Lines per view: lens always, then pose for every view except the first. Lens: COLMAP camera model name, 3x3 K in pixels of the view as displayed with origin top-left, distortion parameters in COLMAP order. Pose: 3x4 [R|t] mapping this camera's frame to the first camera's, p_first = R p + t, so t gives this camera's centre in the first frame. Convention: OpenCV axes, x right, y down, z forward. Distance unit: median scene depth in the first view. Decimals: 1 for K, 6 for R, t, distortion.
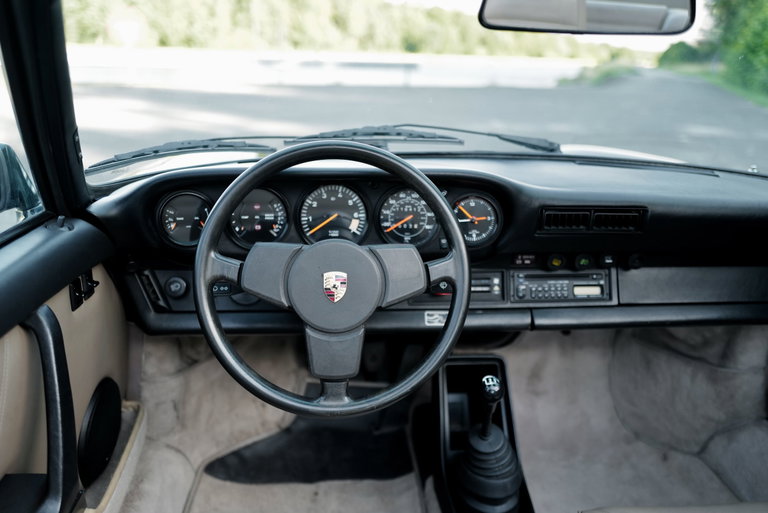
lens RADIAL K [[571.6, 0, 383.4], [0, 571.6, 258.2], [0, 0, 1]] dist [-0.001395, -0.000503]
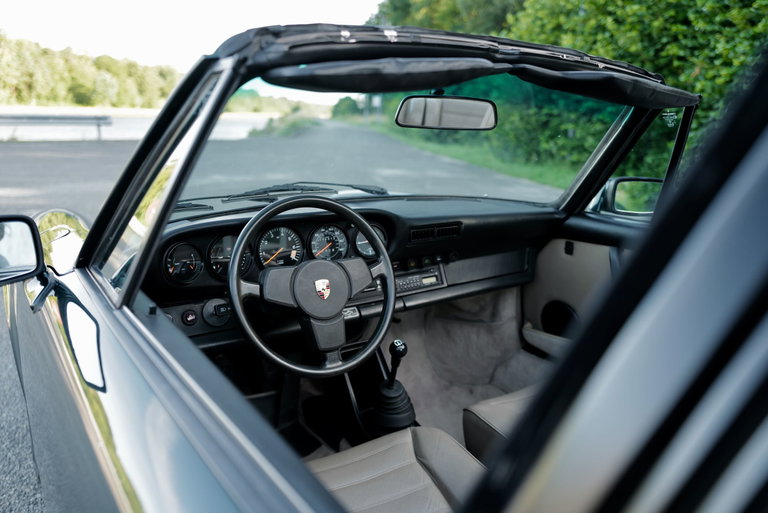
lens RADIAL K [[571.6, 0, 386.5], [0, 571.6, 254.4], [0, 0, 1]] dist [-0.001395, -0.000503]
pose [[0.867265, -0.121244, 0.482857, -0.531374], [0.164033, 0.985325, -0.047208, 0.046001], [-0.470048, 0.120146, 0.874426, -0.339052]]
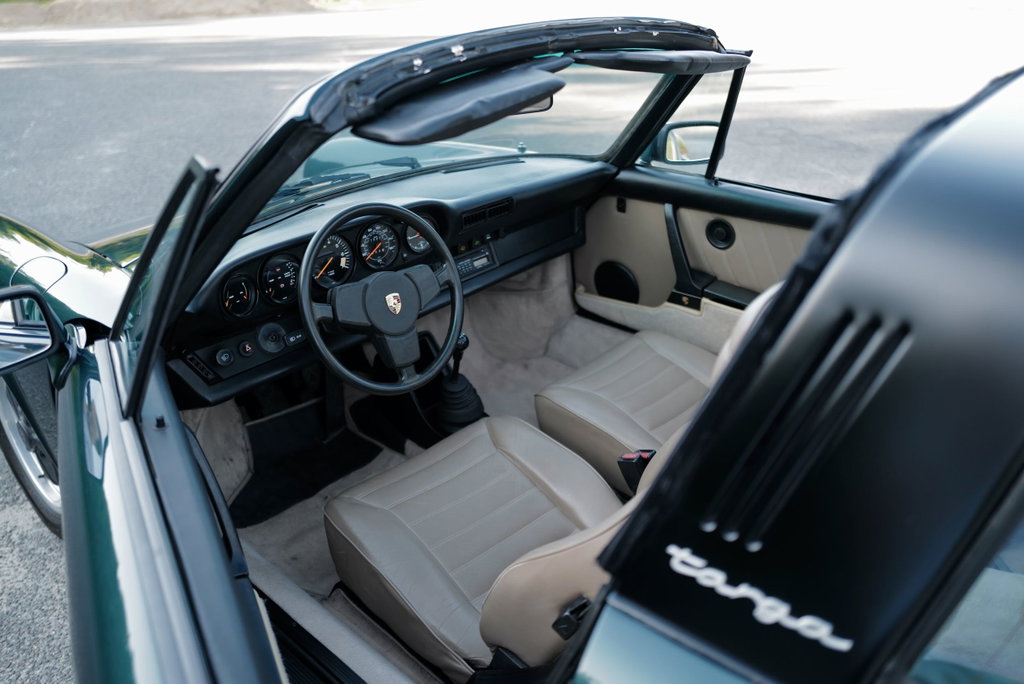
lens RADIAL K [[762.2, 0, 510.4], [0, 762.2, 337.6], [0, 0, 1]] dist [-0.001395, -0.000503]
pose [[0.734772, -0.335954, 0.589275, -0.836529], [0.256929, 0.941847, 0.216593, -0.171670], [-0.627772, -0.007744, 0.778359, -0.563599]]
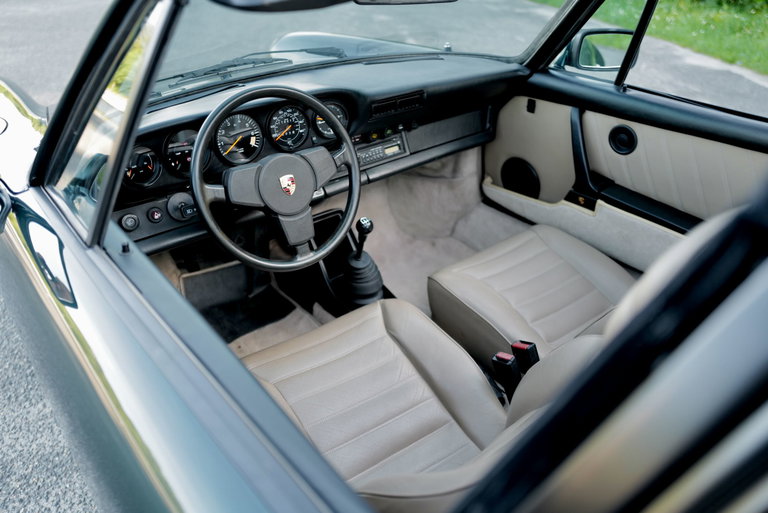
lens RADIAL K [[571.6, 0, 384.7], [0, 571.6, 254.5], [0, 0, 1]] dist [-0.001395, -0.000503]
pose [[0.824657, -0.312070, 0.471756, -0.519616], [0.199240, 0.940839, 0.274089, -0.114138], [-0.529381, -0.132037, 0.838046, -0.347556]]
